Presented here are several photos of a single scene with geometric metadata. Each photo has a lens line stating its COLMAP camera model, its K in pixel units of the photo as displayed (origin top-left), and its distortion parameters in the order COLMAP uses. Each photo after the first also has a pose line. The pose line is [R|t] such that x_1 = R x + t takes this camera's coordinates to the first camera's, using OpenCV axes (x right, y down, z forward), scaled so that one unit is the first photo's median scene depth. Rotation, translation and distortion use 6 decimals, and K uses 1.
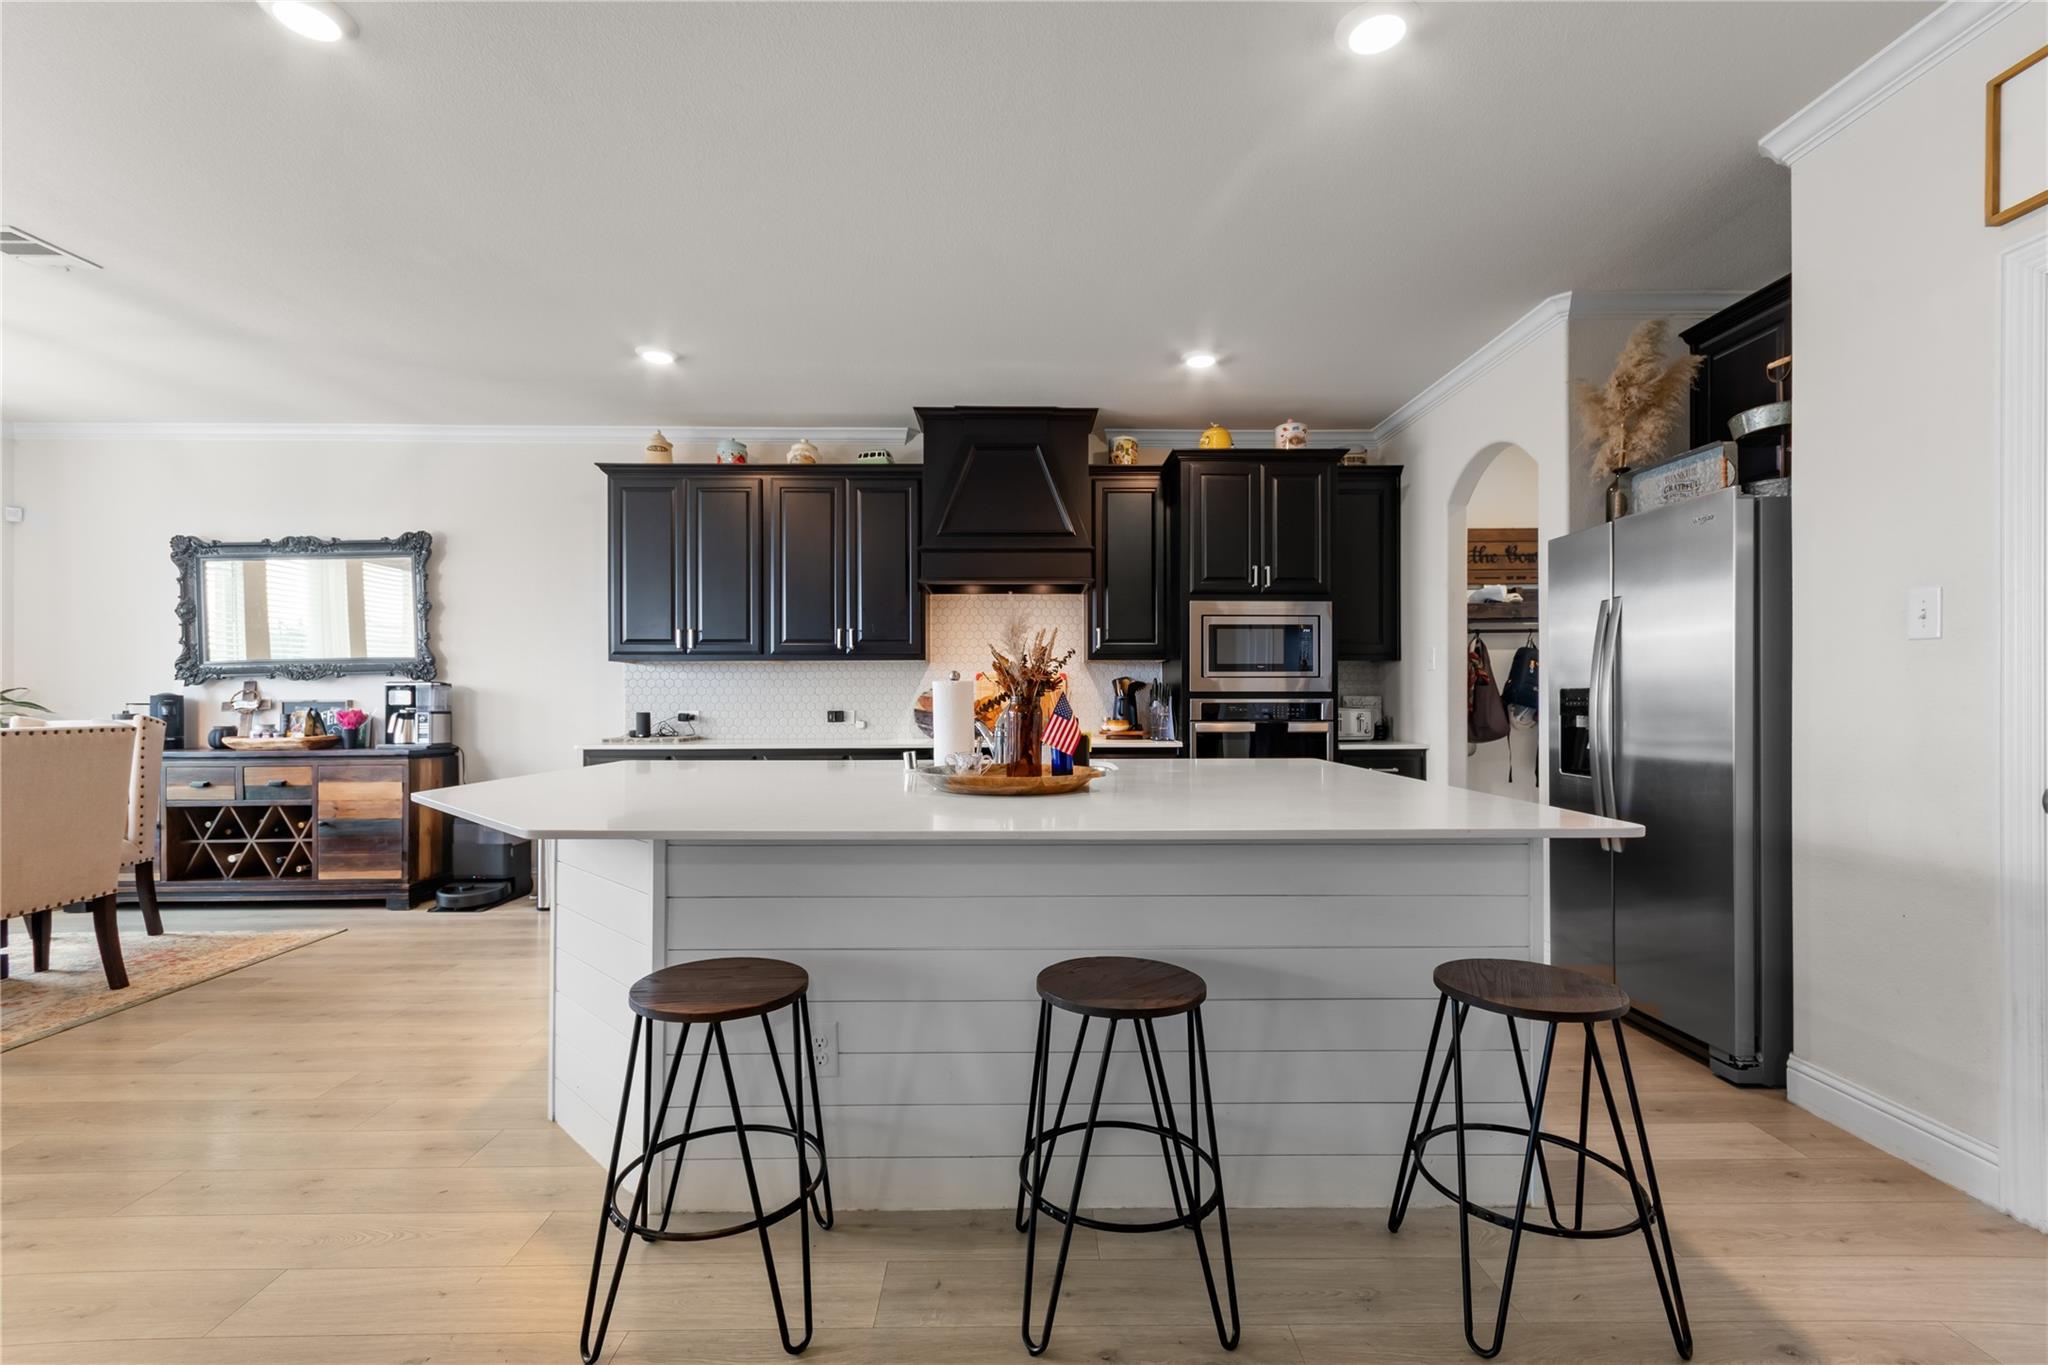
lens RADIAL K [[890.5, 0, 1035.9], [0, 890.5, 698.2], [0, 0, 1]] dist [-0.000439, -0.001055]
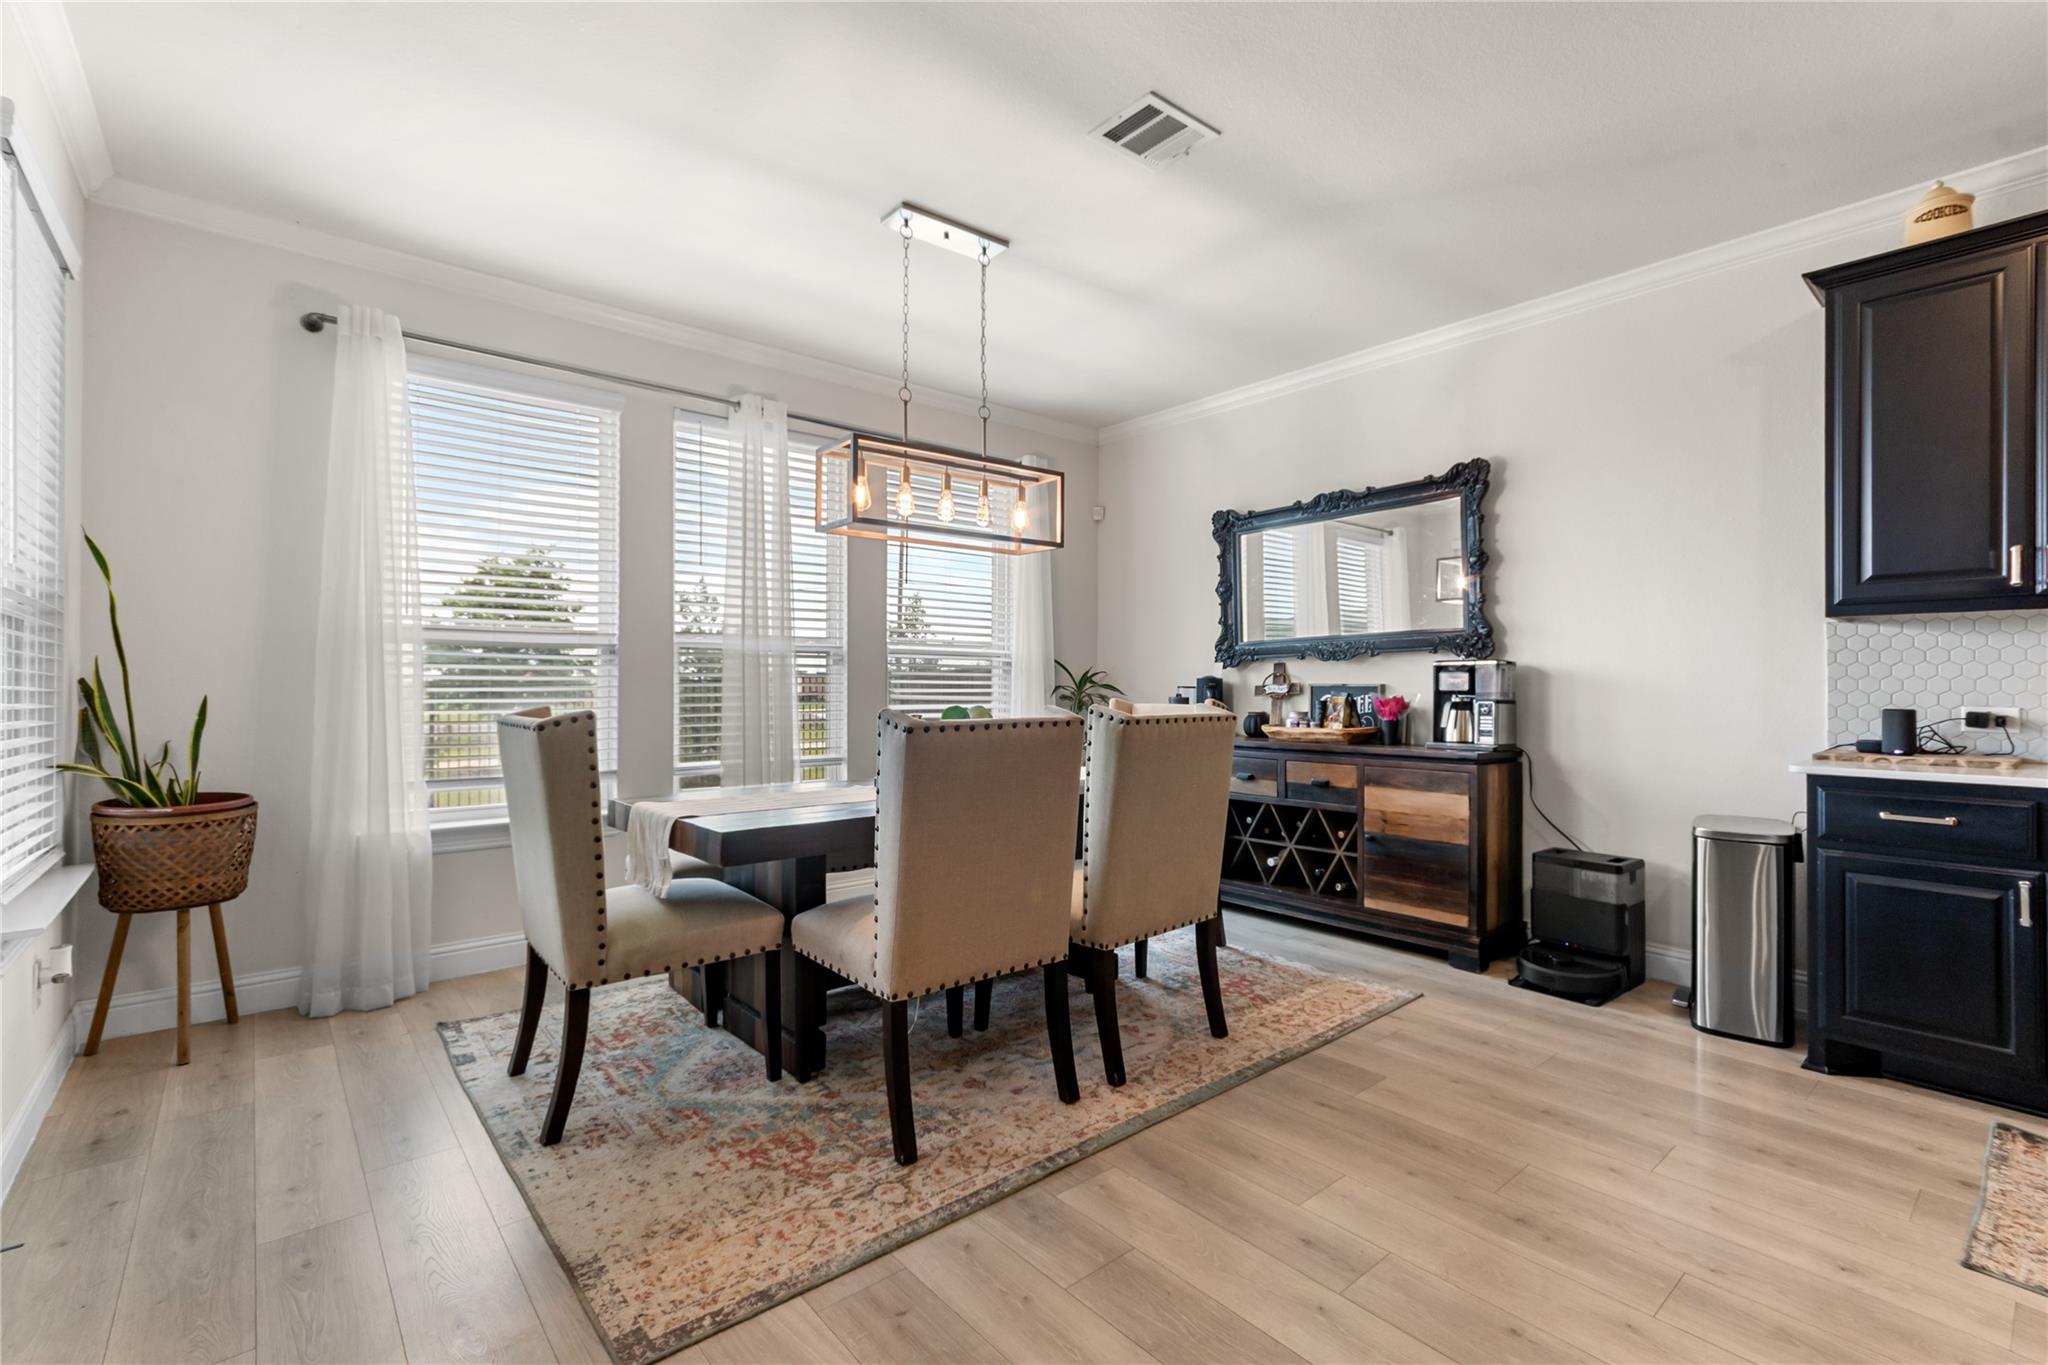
lens RADIAL K [[890.5, 0, 1024.3], [0, 890.5, 681.3], [0, 0, 1]] dist [-0.000439, -0.001055]
pose [[0.626451, 0.001715, -0.779459, -0.353078], [-0.004580, 0.999988, -0.001480, 0.002213], [0.779447, 0.004497, 0.626452, 0.241900]]
